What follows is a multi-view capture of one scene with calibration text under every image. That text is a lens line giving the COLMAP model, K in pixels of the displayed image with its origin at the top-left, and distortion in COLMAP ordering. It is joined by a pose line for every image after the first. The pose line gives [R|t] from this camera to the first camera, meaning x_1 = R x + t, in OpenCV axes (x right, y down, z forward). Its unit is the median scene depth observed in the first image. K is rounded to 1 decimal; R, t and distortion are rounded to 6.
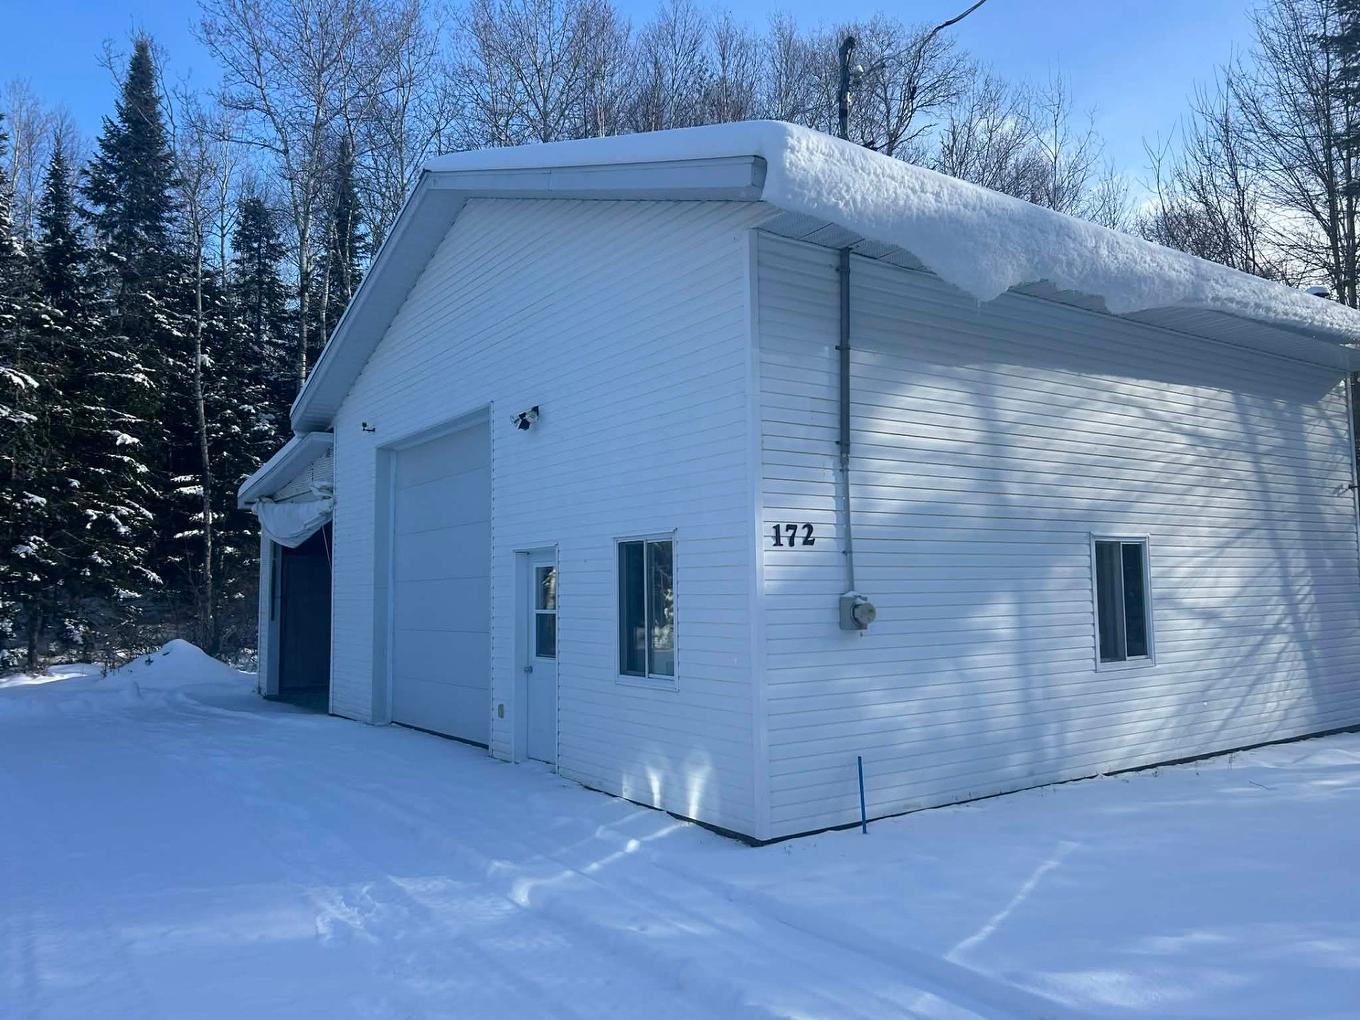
lens RADIAL K [[929.0, 0, 680.0], [0, 929.0, 510.0], [0, 0, 1]] dist [0.056018, -0.040730]
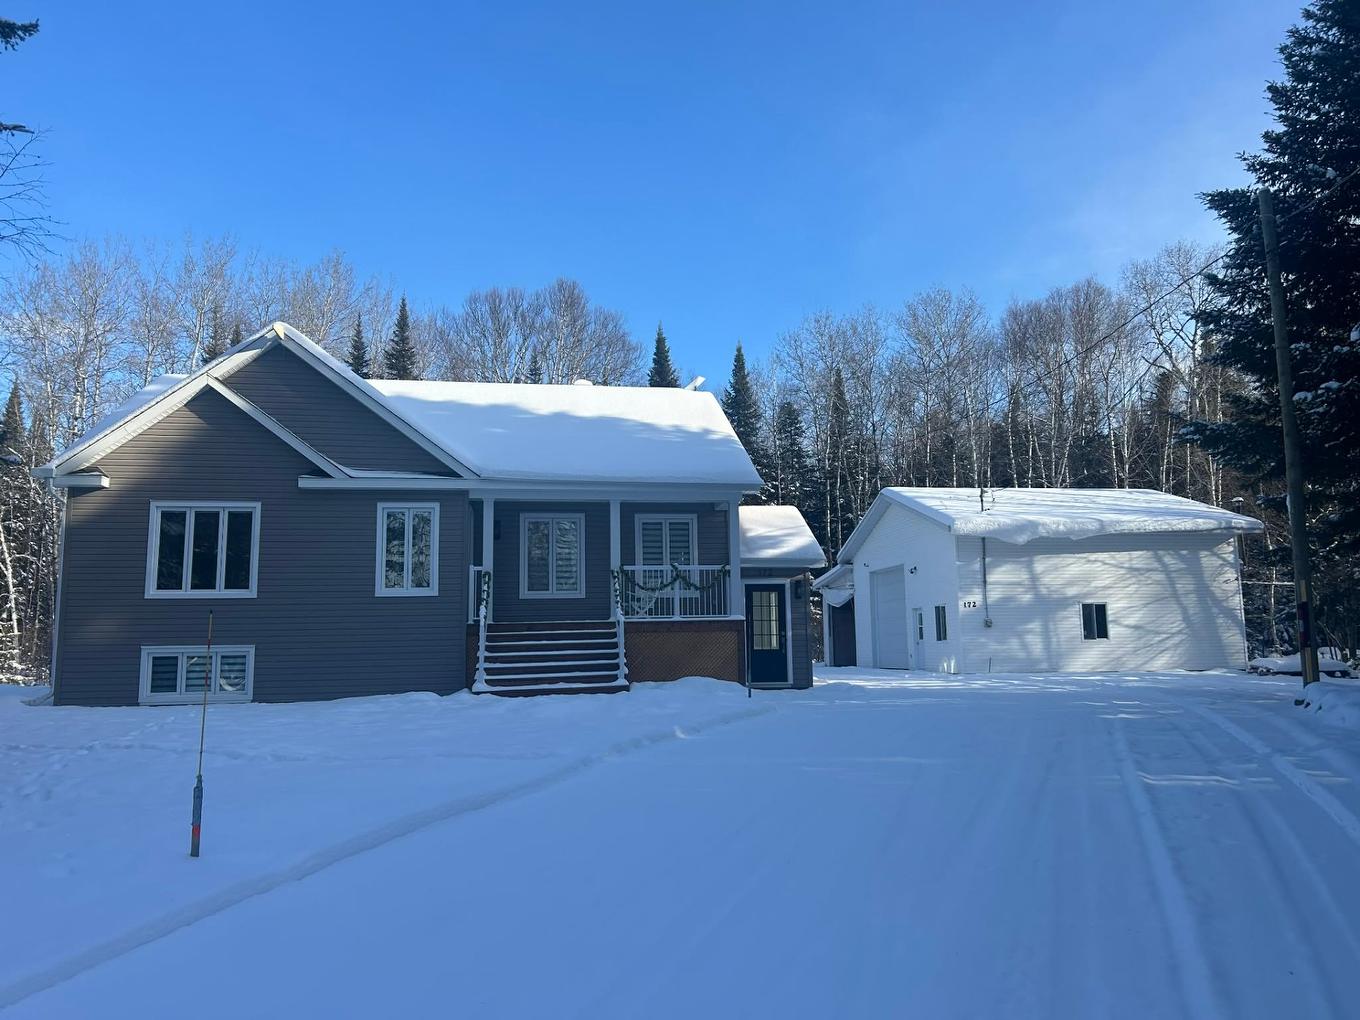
lens RADIAL K [[929.0, 0, 680.0], [0, 929.0, 510.0], [0, 0, 1]] dist [0.056018, -0.040730]
pose [[0.877076, -0.064475, -0.476005, 0.796429], [0.039447, 0.997272, -0.062395, -0.148821], [0.478730, 0.035948, 0.877226, -2.646152]]
